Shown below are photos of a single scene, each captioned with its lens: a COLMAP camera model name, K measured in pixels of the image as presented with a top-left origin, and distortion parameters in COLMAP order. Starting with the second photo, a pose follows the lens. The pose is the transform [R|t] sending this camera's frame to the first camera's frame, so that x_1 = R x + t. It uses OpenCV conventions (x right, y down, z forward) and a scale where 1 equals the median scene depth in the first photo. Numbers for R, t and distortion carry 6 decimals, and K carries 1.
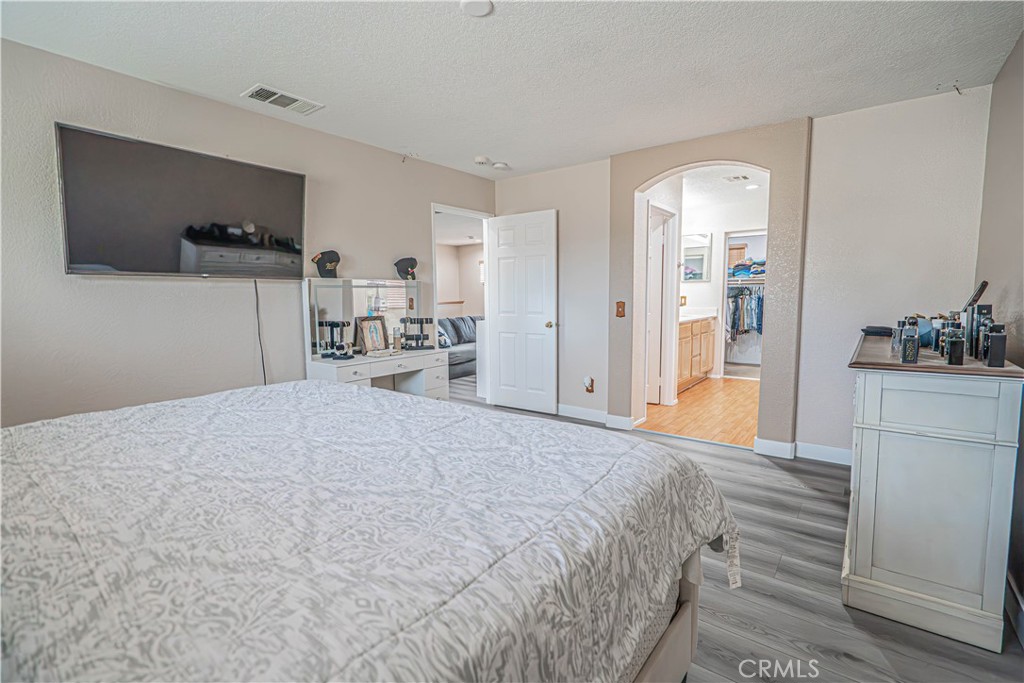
lens RADIAL K [[465.4, 0, 517.6], [0, 465.4, 344.1], [0, 0, 1]] dist [-0.004295, 0.000339]
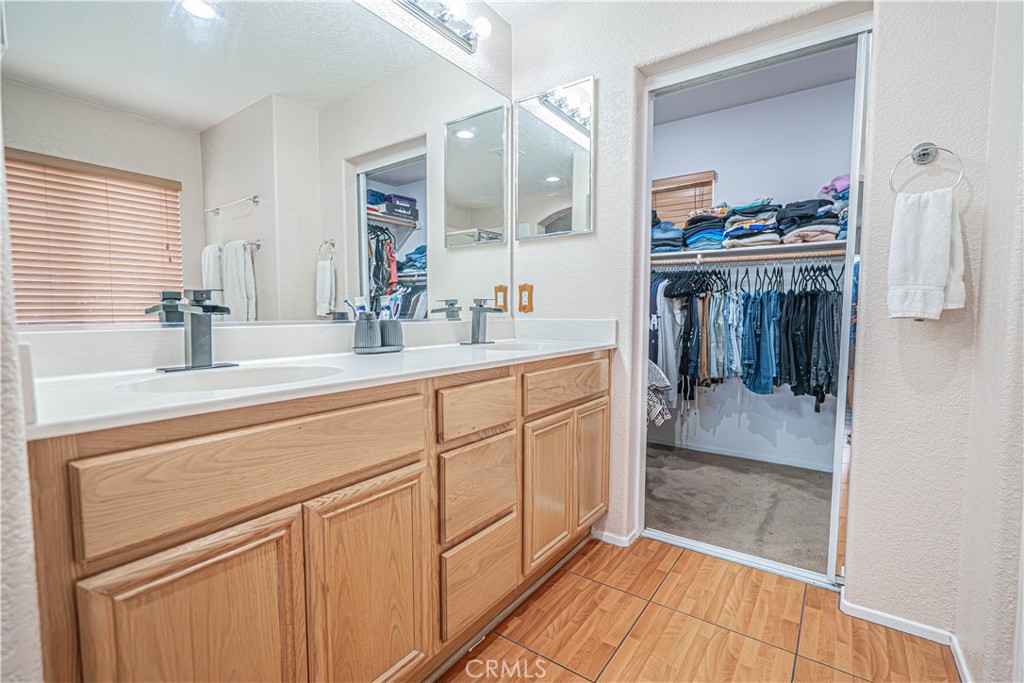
lens RADIAL K [[465.4, 0, 517.6], [0, 465.4, 344.1], [0, 0, 1]] dist [-0.004295, 0.000339]
pose [[0.999310, 0.006660, 0.036536, 0.310369], [-0.005320, 0.999314, -0.036660, -0.044308], [-0.036755, 0.036441, 0.998660, 0.613494]]
